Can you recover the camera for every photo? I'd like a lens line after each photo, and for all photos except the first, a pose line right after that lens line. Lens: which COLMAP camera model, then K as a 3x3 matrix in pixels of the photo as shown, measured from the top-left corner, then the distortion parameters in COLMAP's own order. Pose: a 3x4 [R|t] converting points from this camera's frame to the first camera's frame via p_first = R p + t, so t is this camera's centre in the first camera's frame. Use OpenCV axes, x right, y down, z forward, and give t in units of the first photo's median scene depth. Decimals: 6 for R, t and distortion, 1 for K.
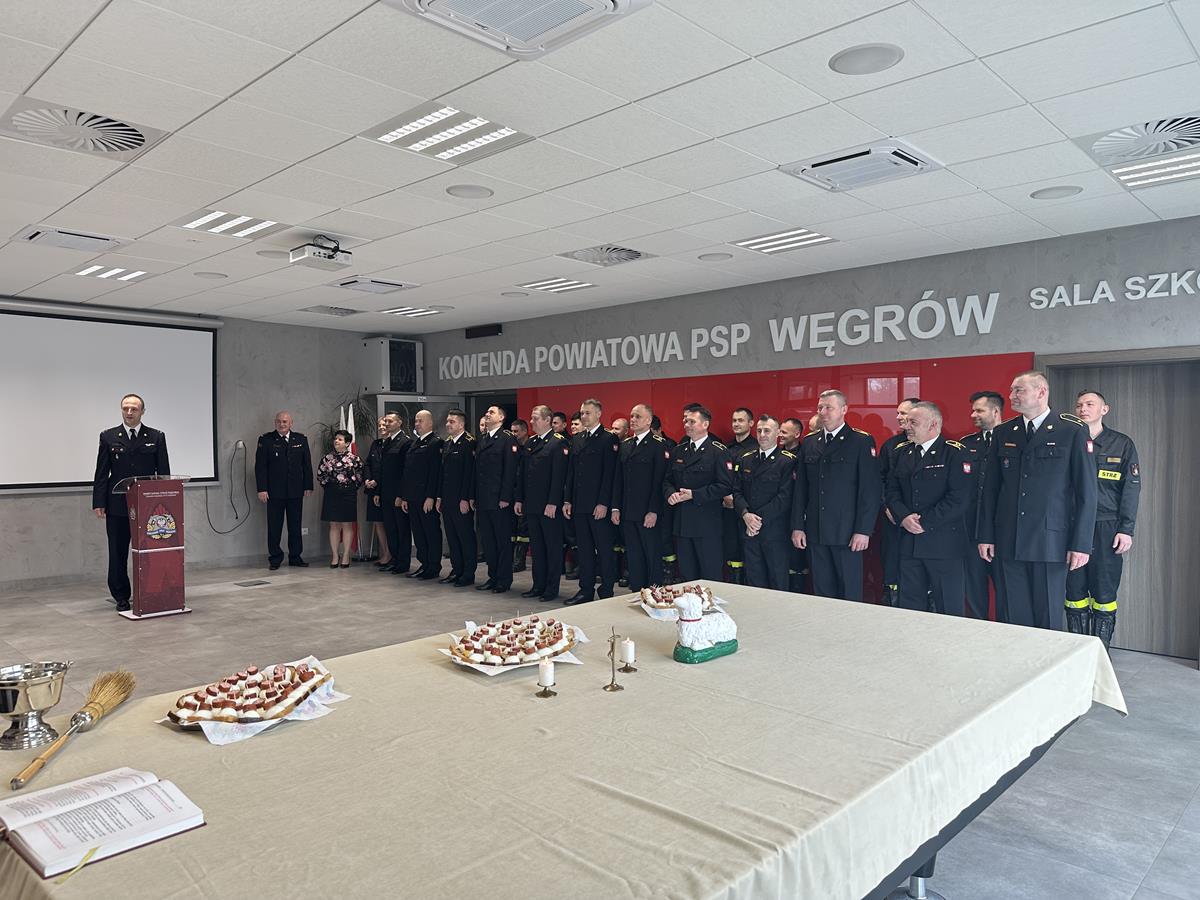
lens RADIAL K [[835.5, 0, 600.8], [0, 835.5, 445.7], [0, 0, 1]] dist [0.040075, -0.025647]
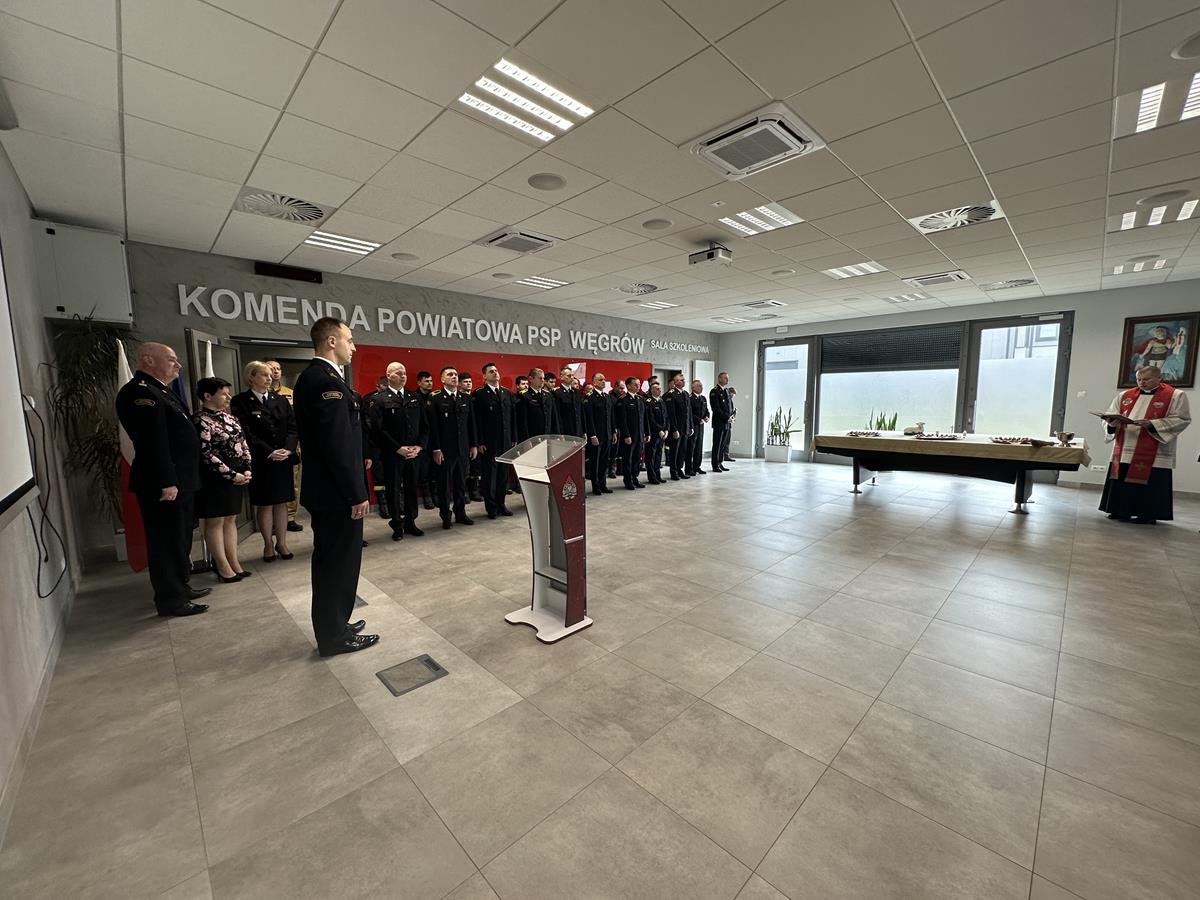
lens RADIAL K [[484.7, 0, 592.0], [0, 484.7, 452.7], [0, 0, 1]] dist [0.003920, -0.000196]
pose [[0.060092, -0.109121, 0.992210, -0.842958], [0.015815, 0.993986, 0.108358, 0.005262], [-0.998068, 0.009181, 0.061456, 0.823238]]
